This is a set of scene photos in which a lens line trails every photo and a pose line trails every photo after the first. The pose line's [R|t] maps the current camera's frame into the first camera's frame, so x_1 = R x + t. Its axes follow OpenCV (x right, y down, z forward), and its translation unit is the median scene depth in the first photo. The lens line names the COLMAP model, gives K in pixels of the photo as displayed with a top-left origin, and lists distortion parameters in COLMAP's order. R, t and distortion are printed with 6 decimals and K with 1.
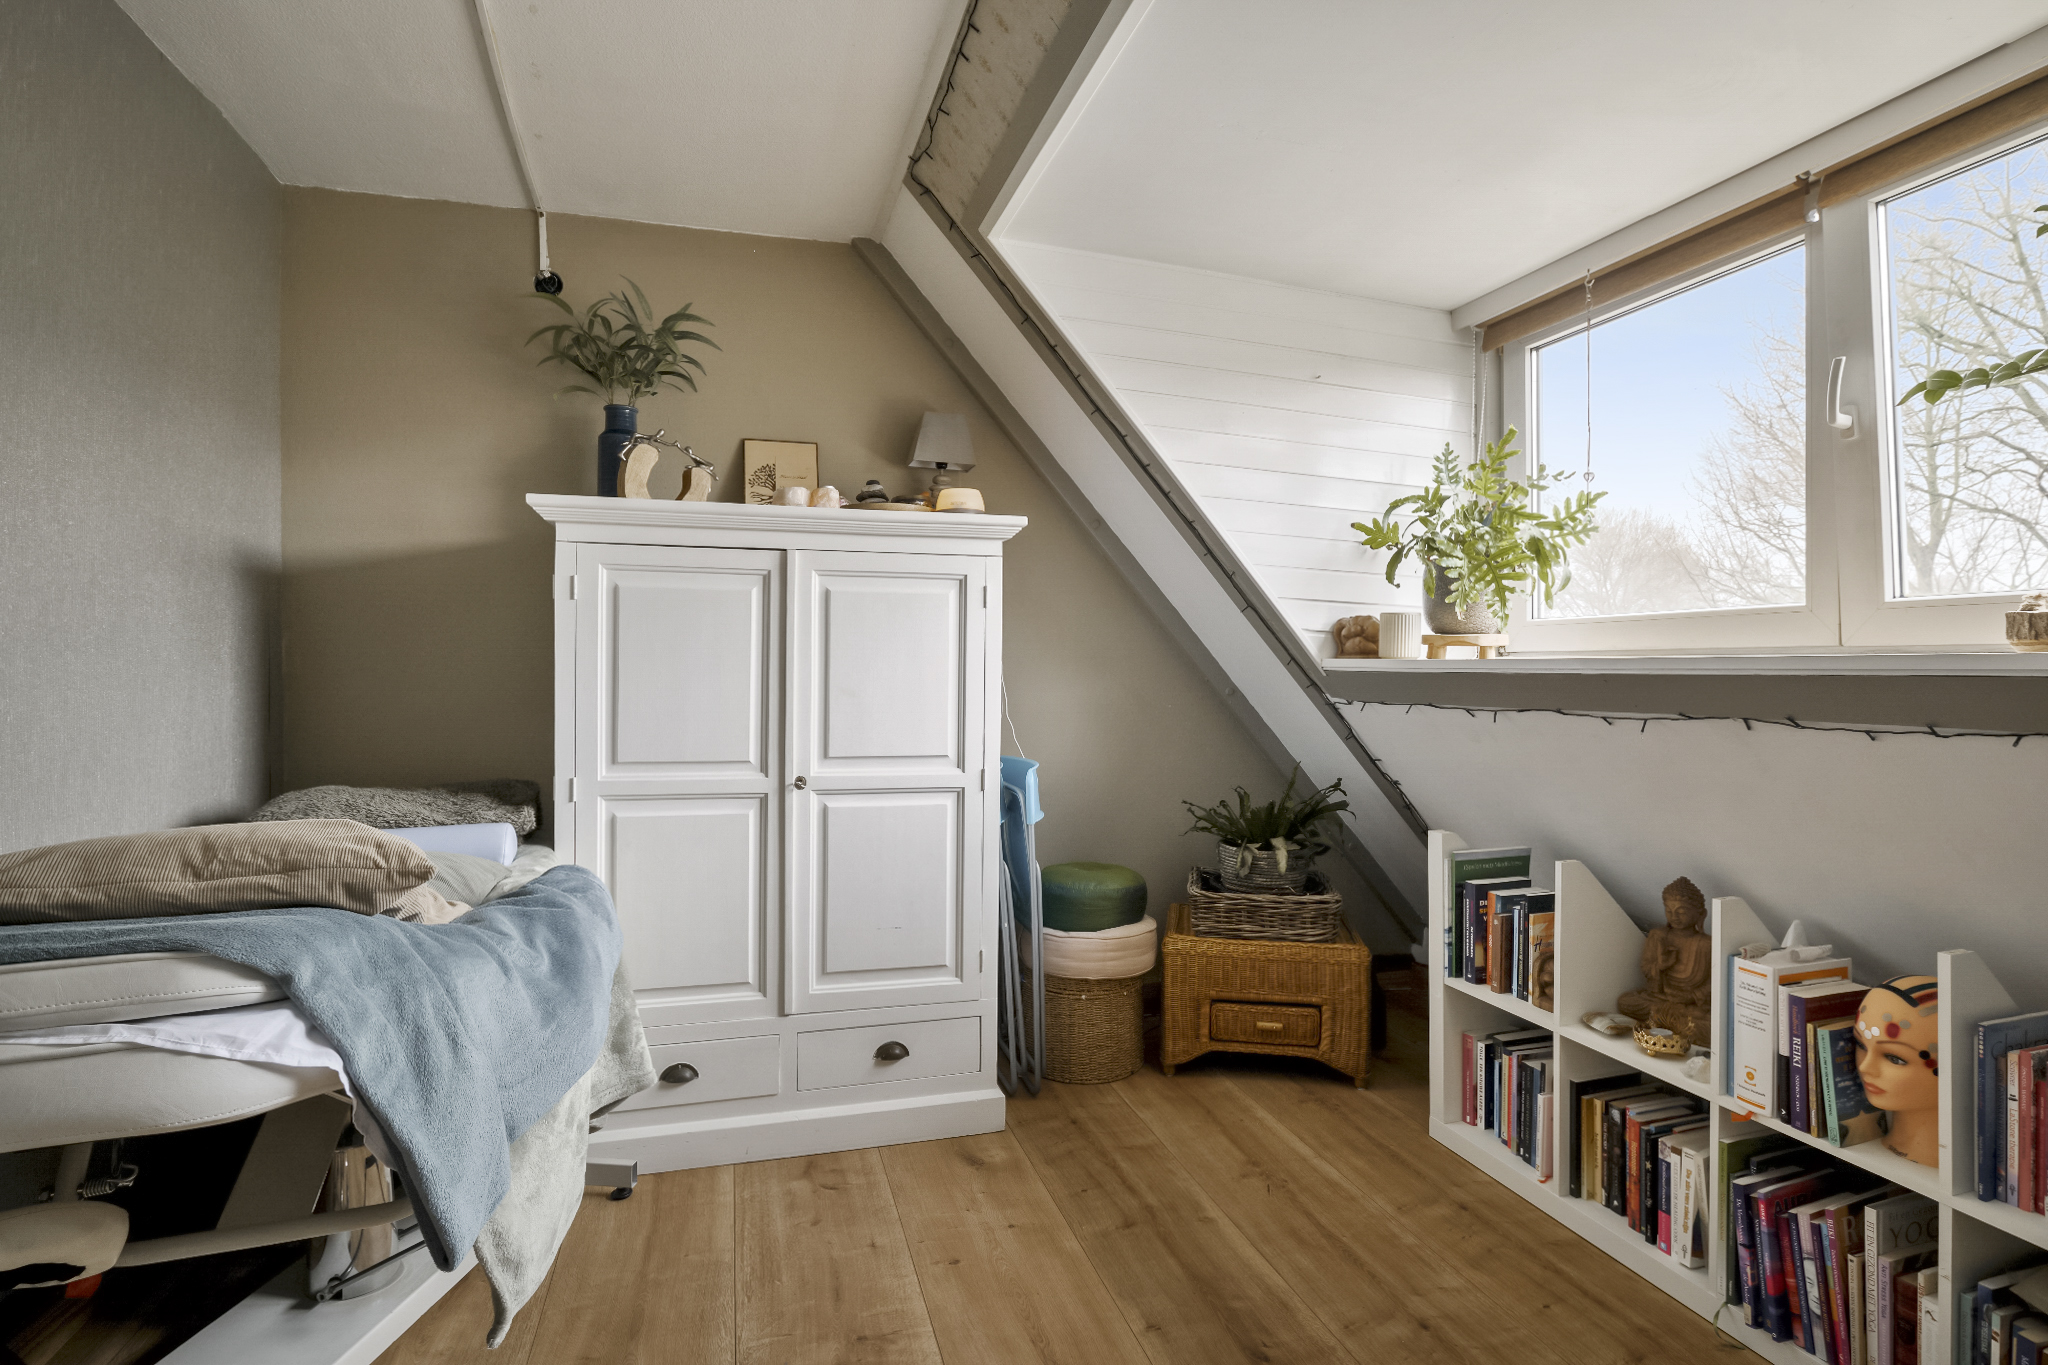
lens RADIAL K [[1046.2, 0, 1024.0], [0, 1046.2, 682.5], [0, 0, 1]] dist [-0.006561, 0.001628]
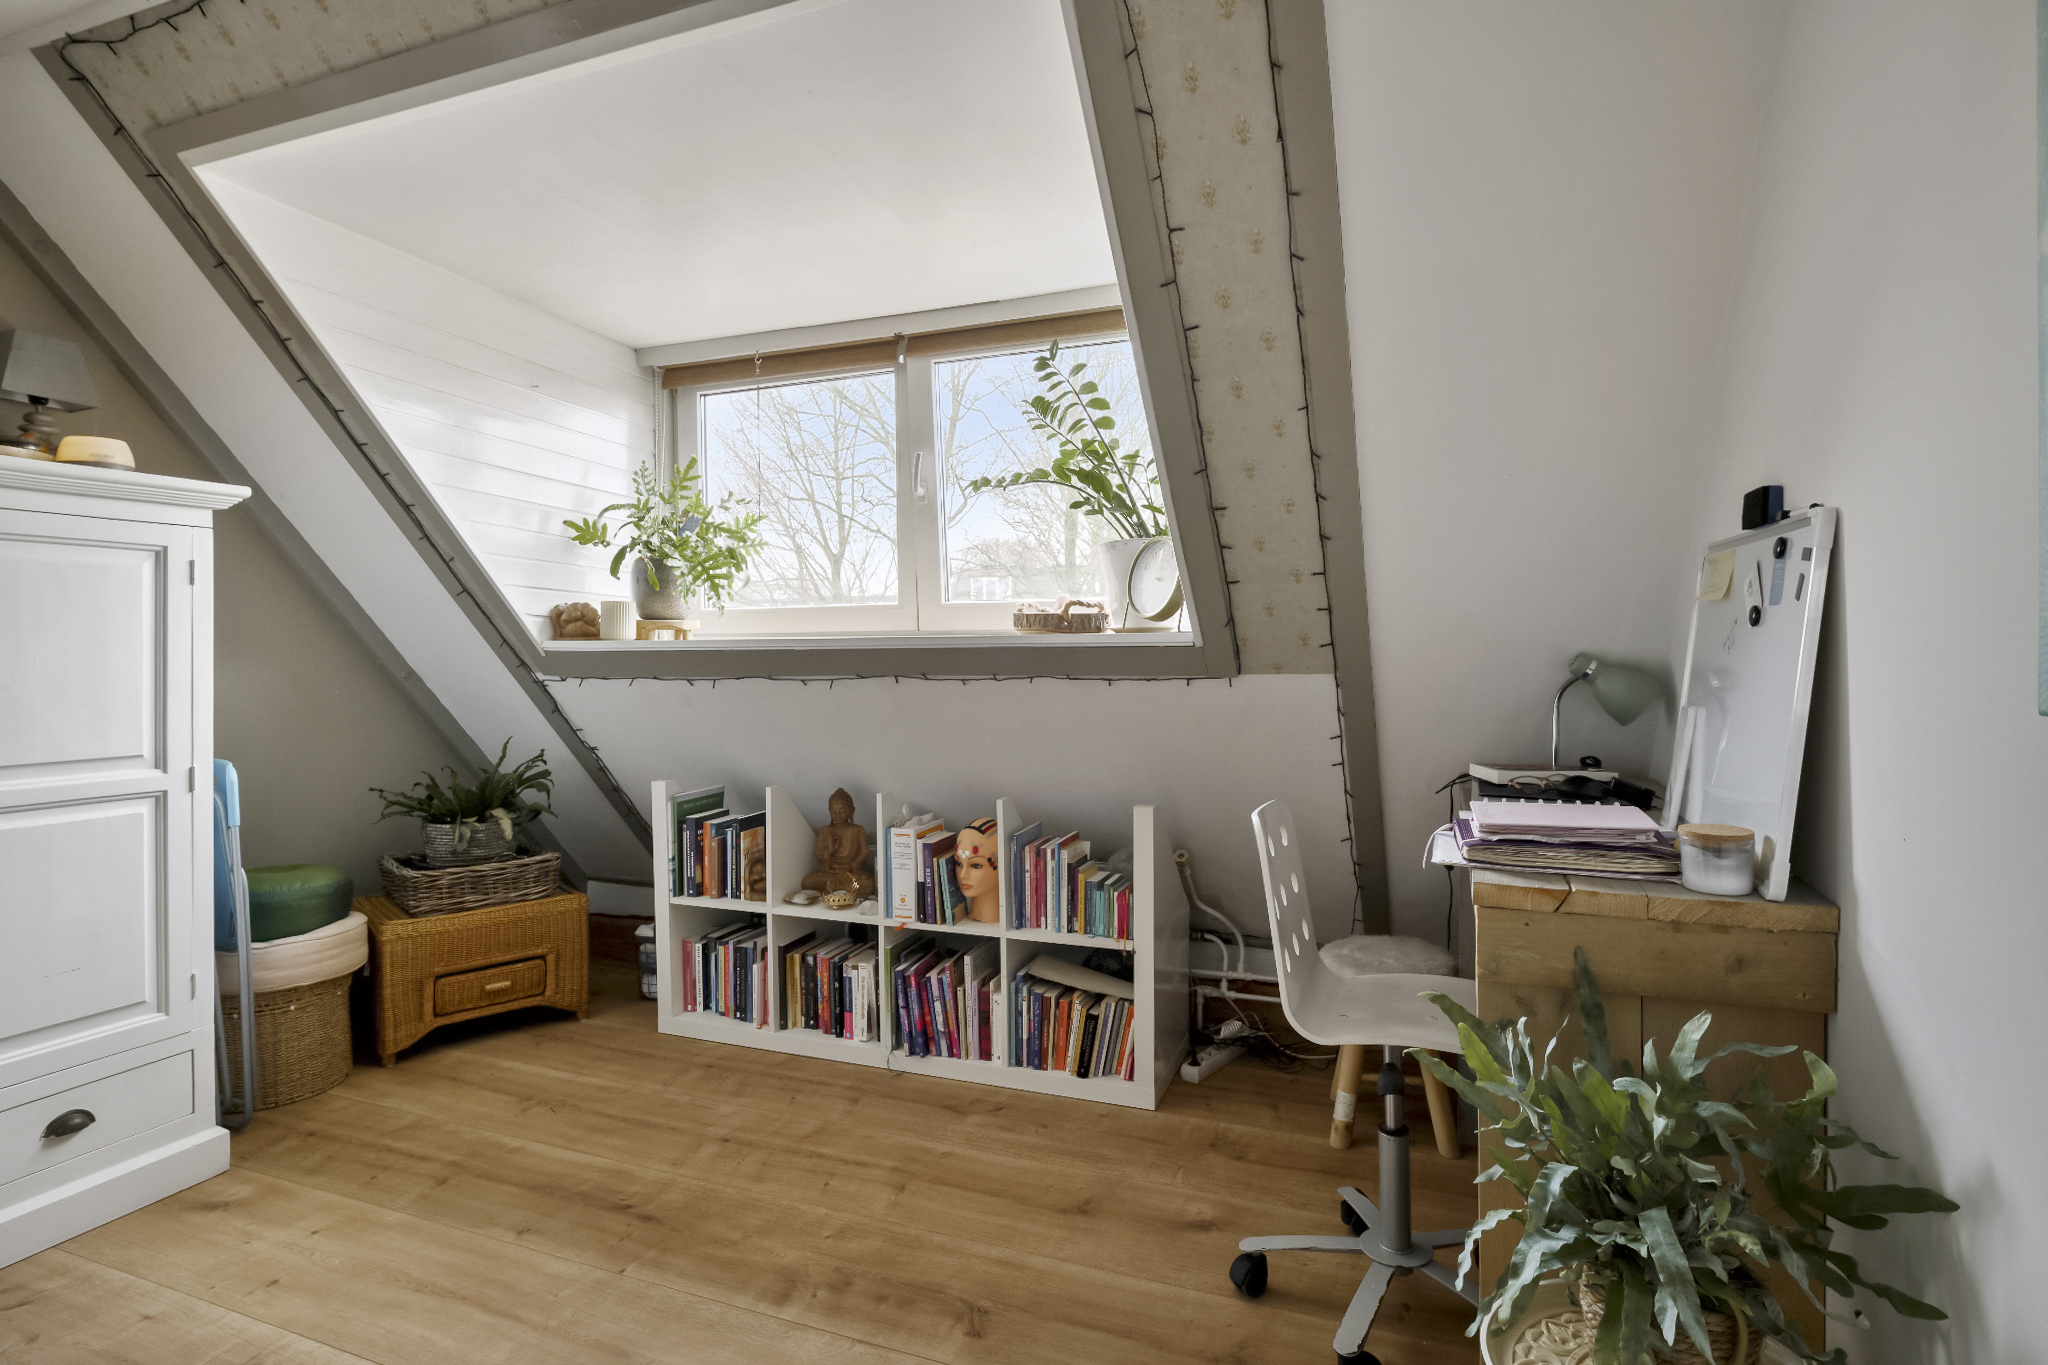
lens RADIAL K [[1063.8, 0, 1025.3], [0, 1063.8, 650.9], [0, 0, 1]] dist [0.000531, 0.001224]
pose [[0.618038, -0.012280, 0.786052, -0.331739], [0.022972, 0.999733, -0.002444, 0.003218], [-0.785812, 0.019568, 0.618156, -0.115144]]
